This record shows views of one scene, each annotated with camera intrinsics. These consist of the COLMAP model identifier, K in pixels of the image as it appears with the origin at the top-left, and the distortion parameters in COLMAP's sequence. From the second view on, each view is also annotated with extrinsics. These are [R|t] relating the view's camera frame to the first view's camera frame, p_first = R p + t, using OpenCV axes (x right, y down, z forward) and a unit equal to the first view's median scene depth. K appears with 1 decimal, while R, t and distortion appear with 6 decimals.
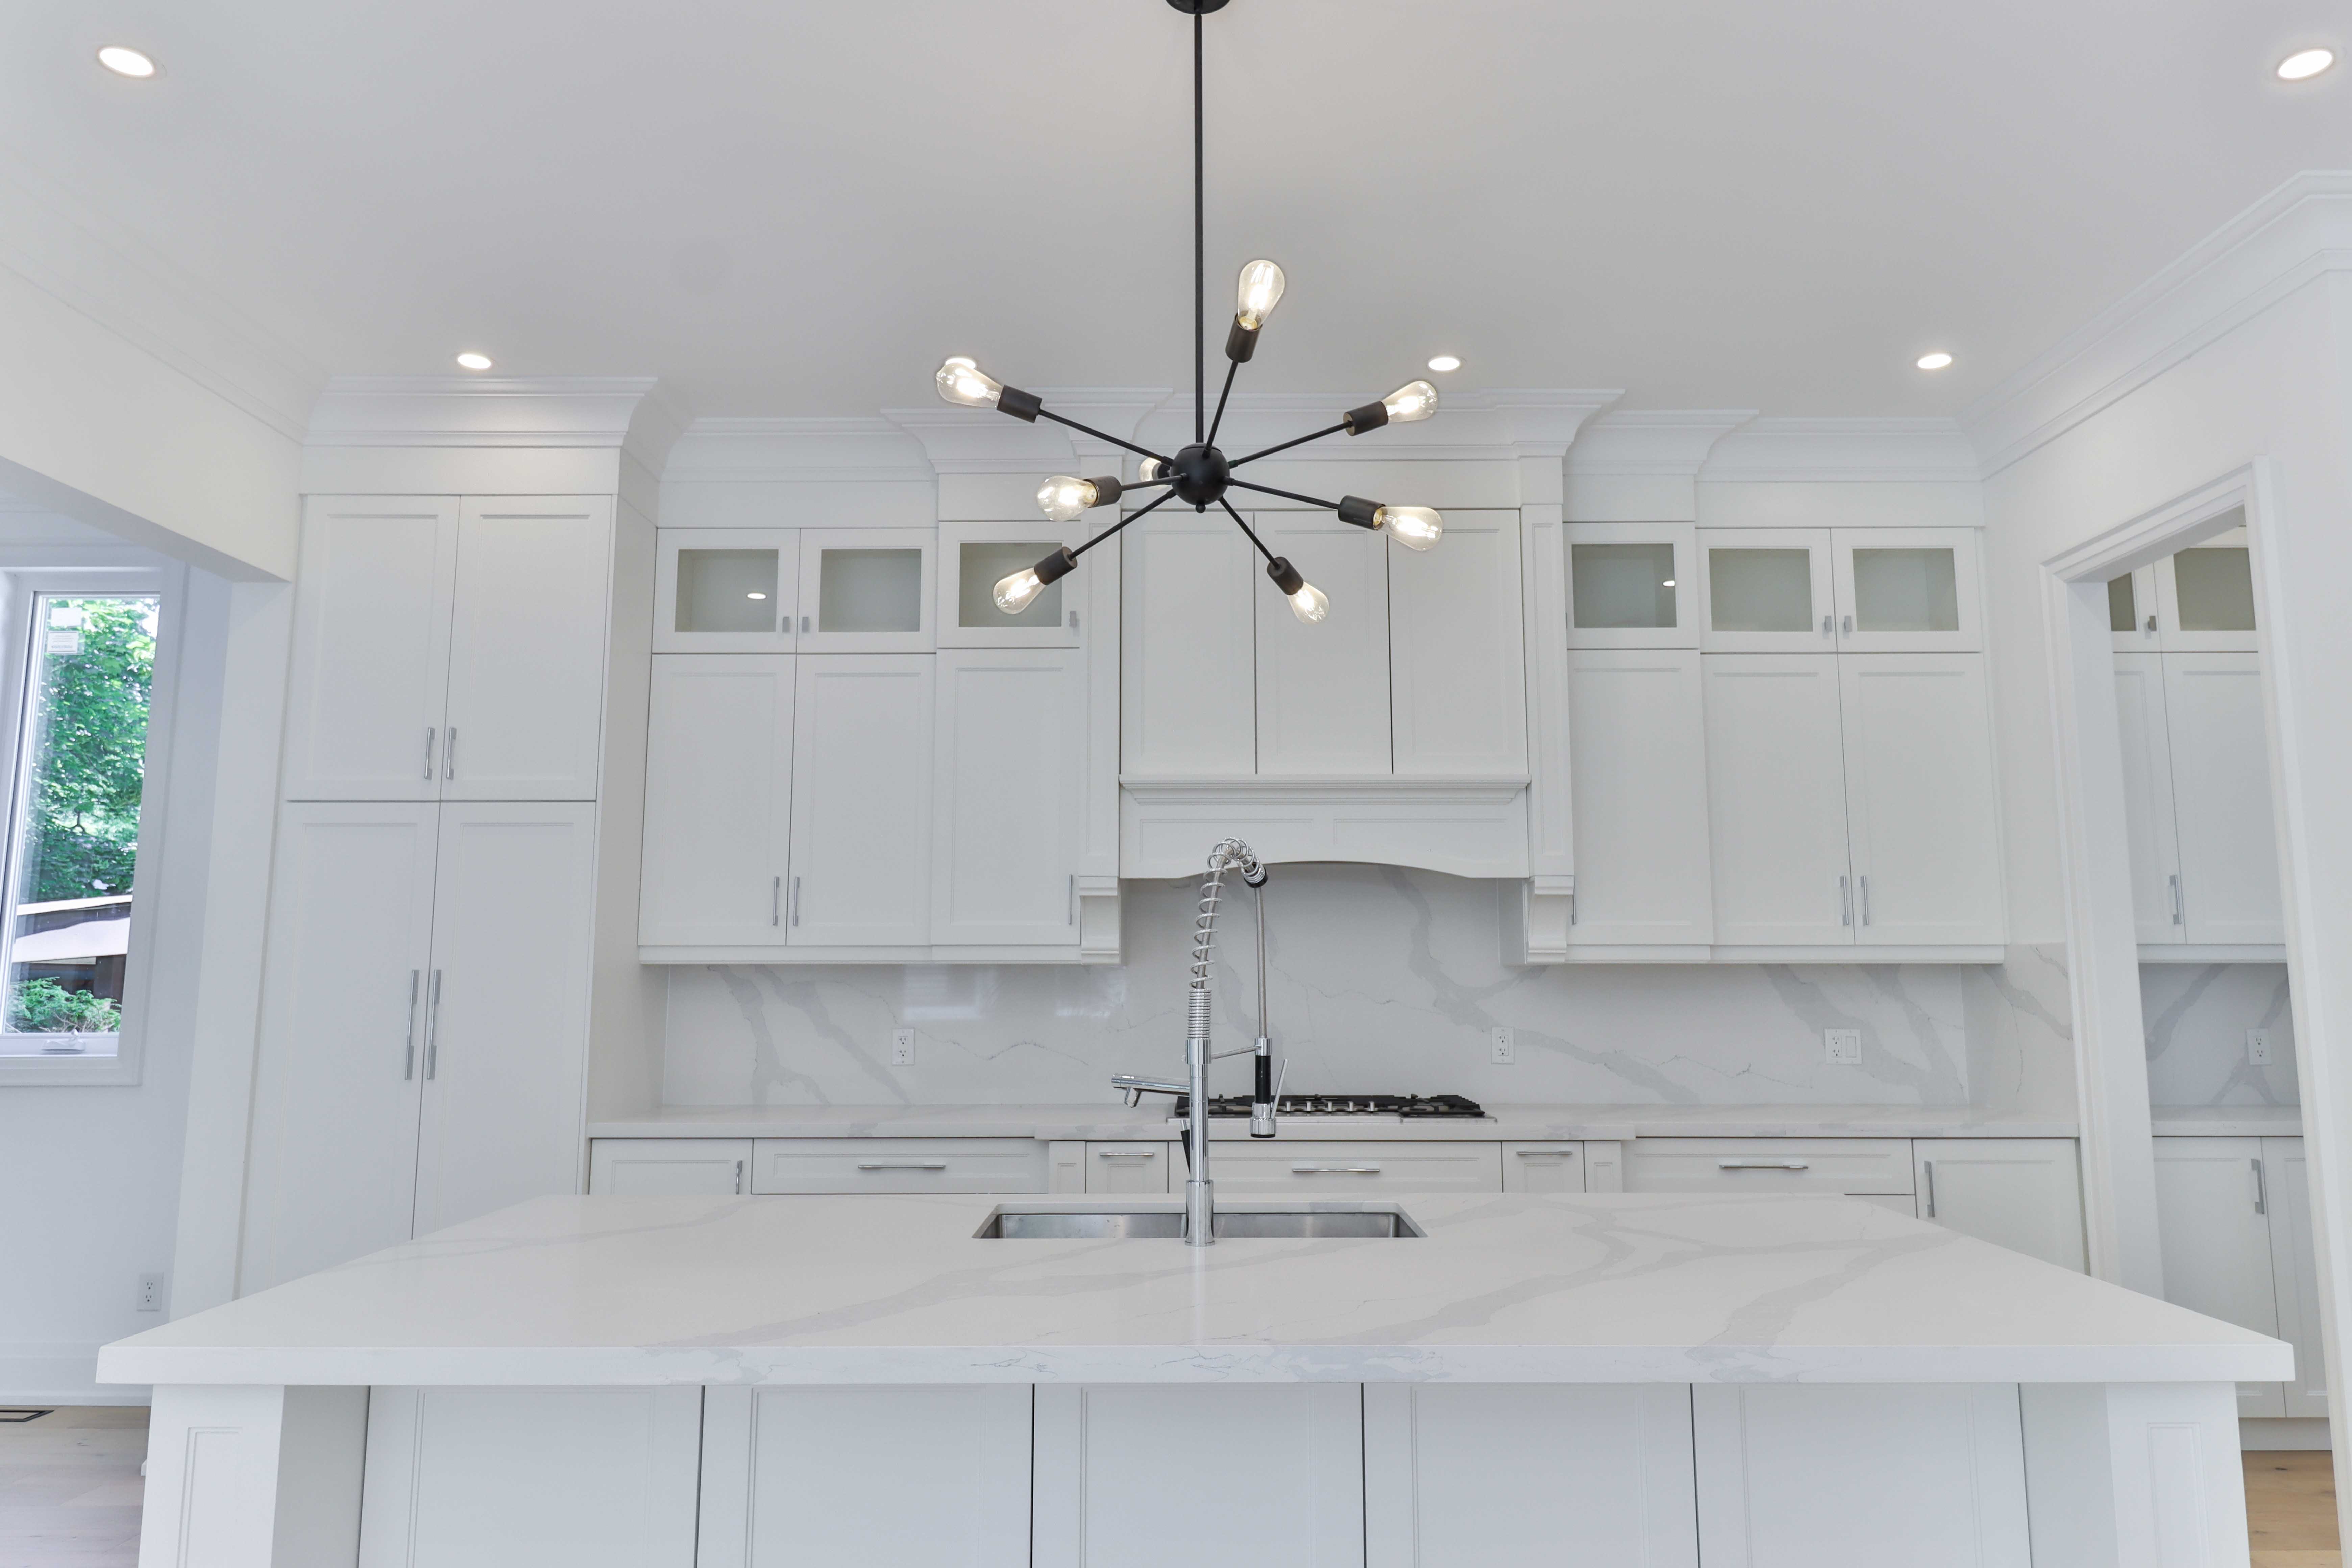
lens RADIAL K [[1547.4, 0, 1203.7], [0, 1547.4, 766.5], [0, 0, 1]] dist [0.015509, 0.000549]
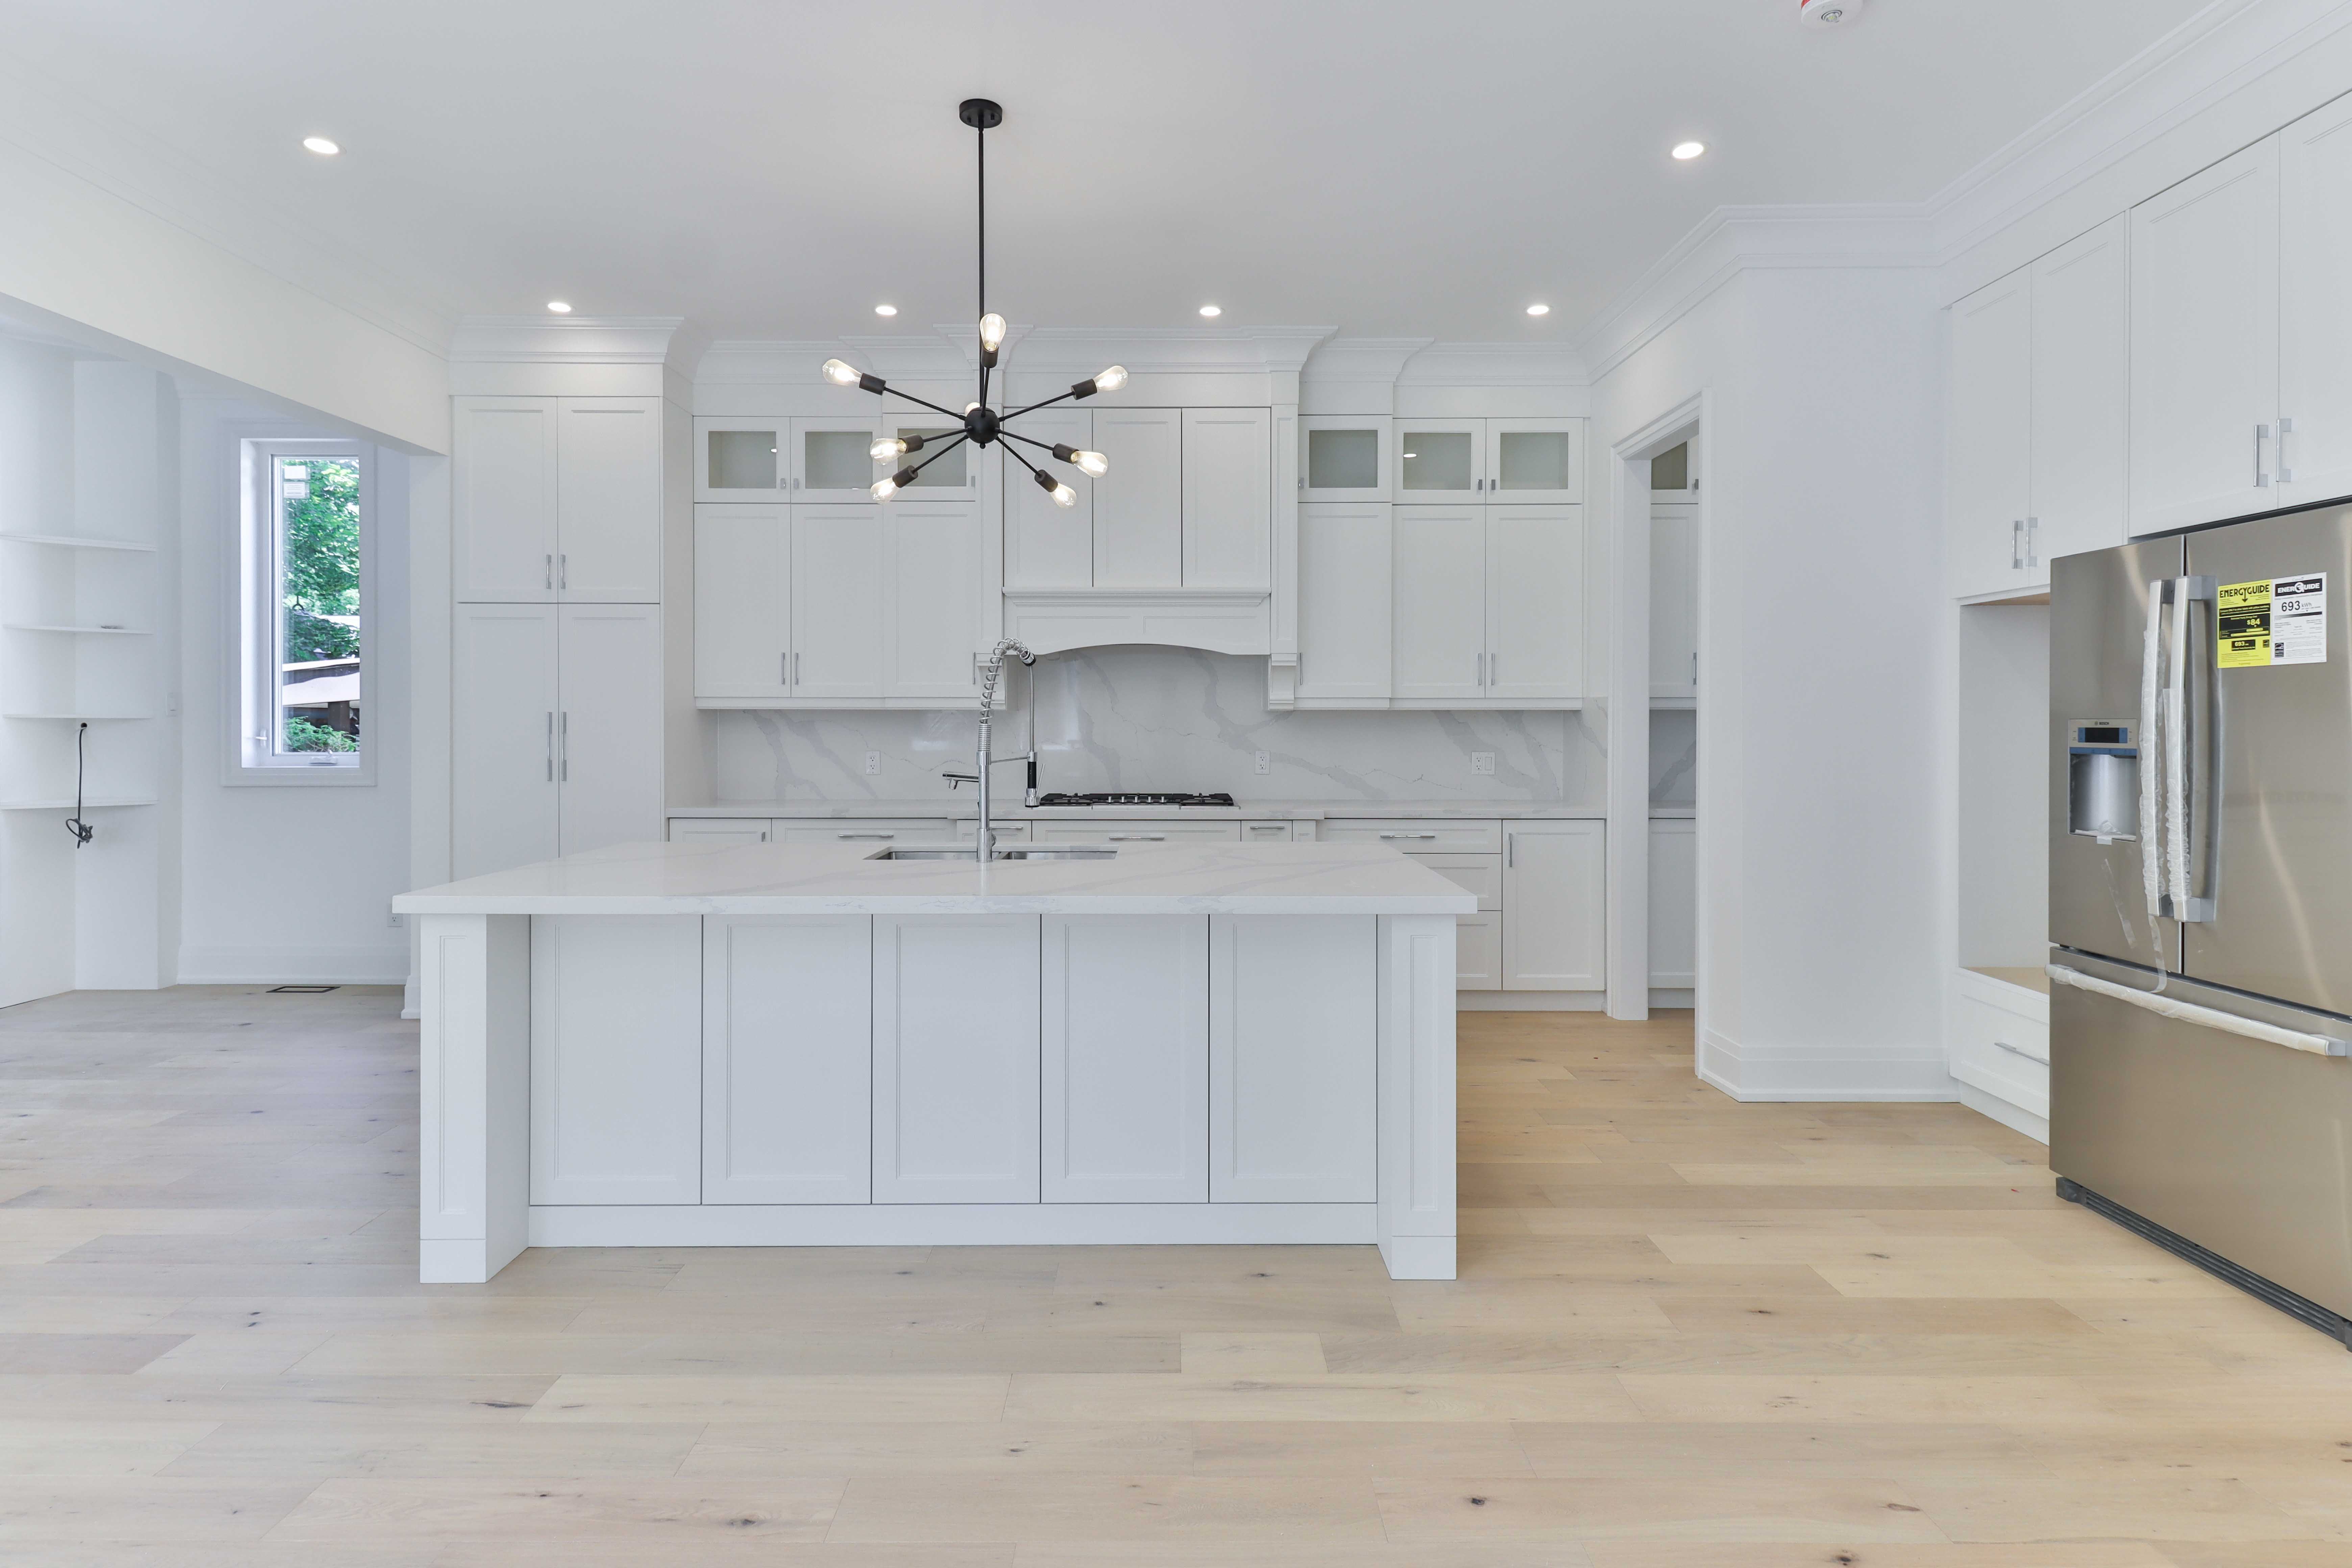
lens RADIAL K [[1214.9, 0, 1174.7], [0, 1214.9, 724.3], [0, 0, 1]] dist [0.025037, -0.001053]
pose [[0.999997, 0.001834, -0.001479, 0.114033], [-0.001612, 0.990428, 0.138021, -0.025569], [0.001718, -0.138018, 0.990428, -0.201945]]
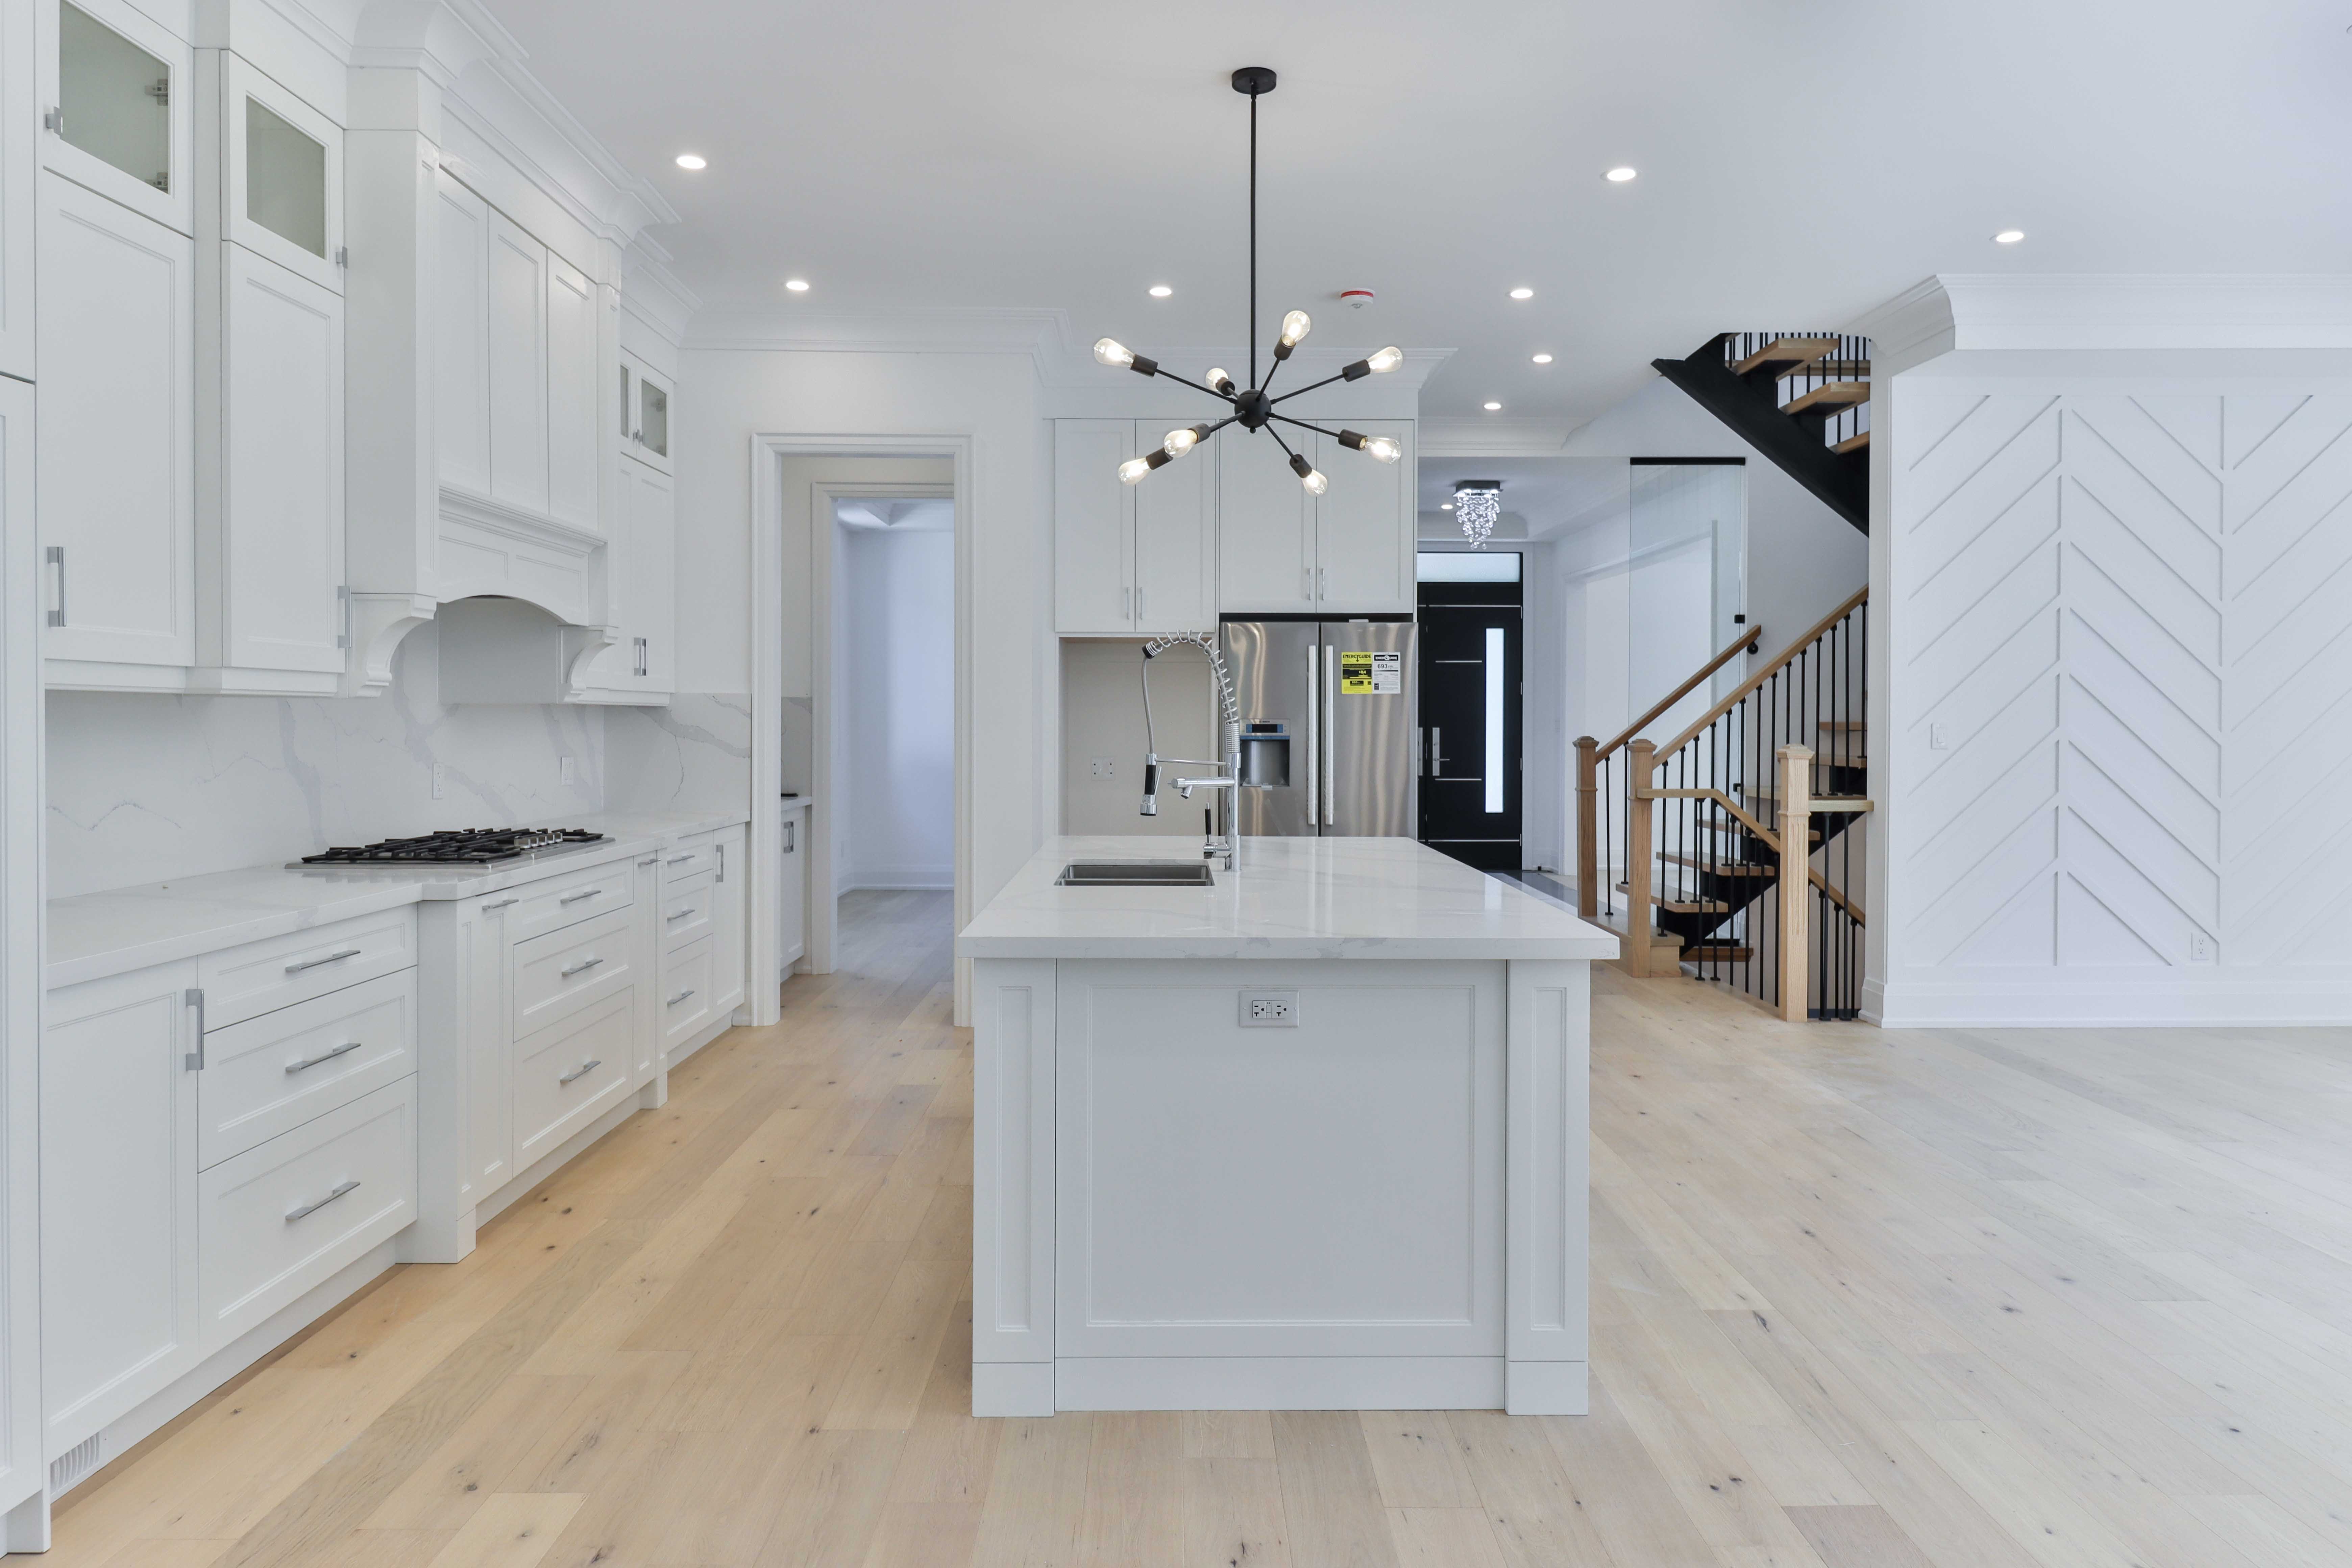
lens RADIAL K [[1547.4, 0, 1203.7], [0, 1547.4, 766.5], [0, 0, 1]] dist [0.015509, 0.000549]
pose [[-0.020725, -0.030668, 0.999315, -0.889376], [-0.136522, 0.990254, 0.027559, 0.077040], [-0.990420, -0.135857, -0.024710, 0.559852]]
